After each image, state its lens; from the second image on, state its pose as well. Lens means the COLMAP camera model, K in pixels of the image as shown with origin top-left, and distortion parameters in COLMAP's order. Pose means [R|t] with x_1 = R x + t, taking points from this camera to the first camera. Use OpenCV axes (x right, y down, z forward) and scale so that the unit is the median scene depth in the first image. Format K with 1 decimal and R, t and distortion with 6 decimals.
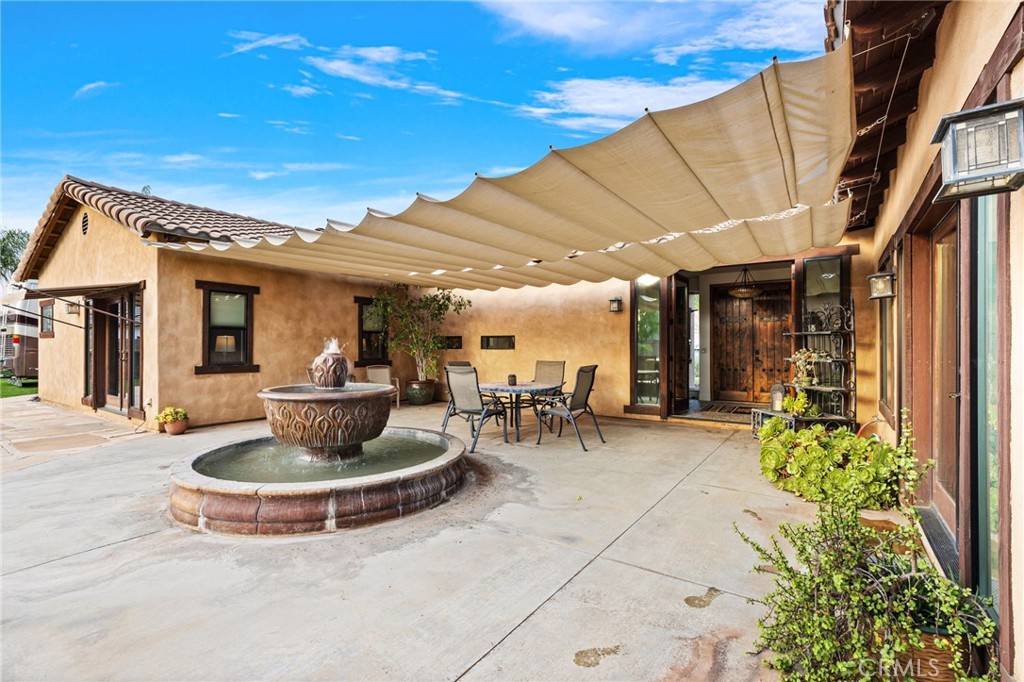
lens RADIAL K [[459.2, 0, 511.3], [0, 459.2, 344.7], [0, 0, 1]] dist [-0.002026, 0.000093]
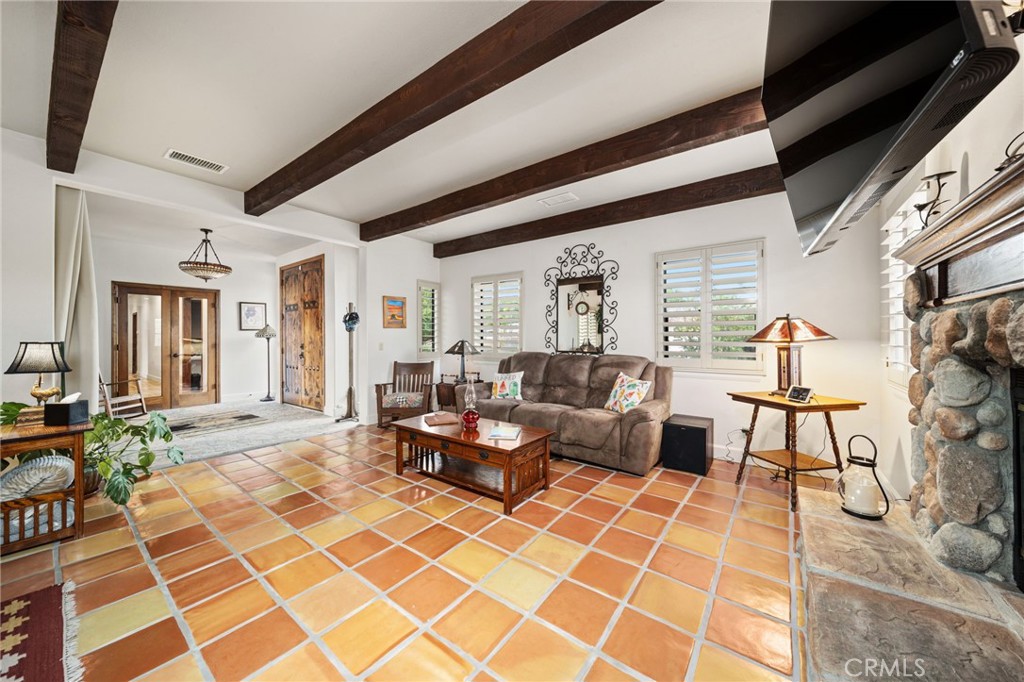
lens RADIAL K [[359.1, 0, 513.5], [0, 359.1, 334.2], [0, 0, 1]] dist [-0.002590, -0.000904]
pose [[0.999535, -0.005712, -0.029945, 1.065684], [0.005674, 0.999983, -0.001376, -0.003342], [0.029953, 0.001206, 0.999551, 0.408564]]
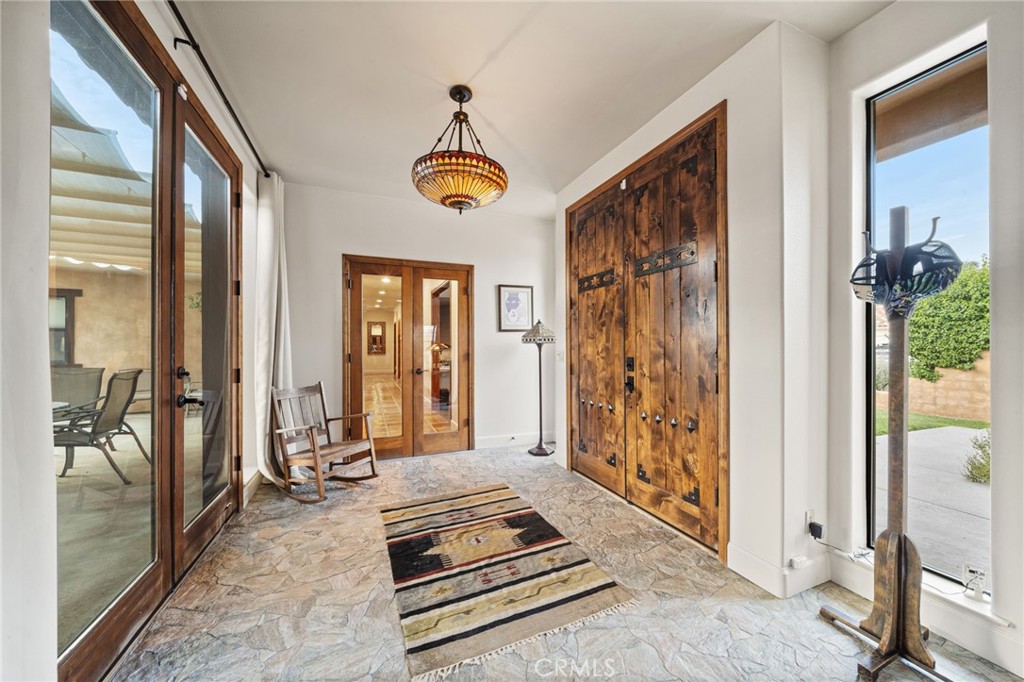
lens RADIAL K [[359.1, 0, 513.0], [0, 359.1, 344.5], [0, 0, 1]] dist [-0.002590, -0.000904]
pose [[0.841965, -0.000704, -0.539532, 0.691689], [0.003611, 0.999984, 0.004330, -0.000707], [0.539521, -0.005594, 0.841954, 0.809506]]
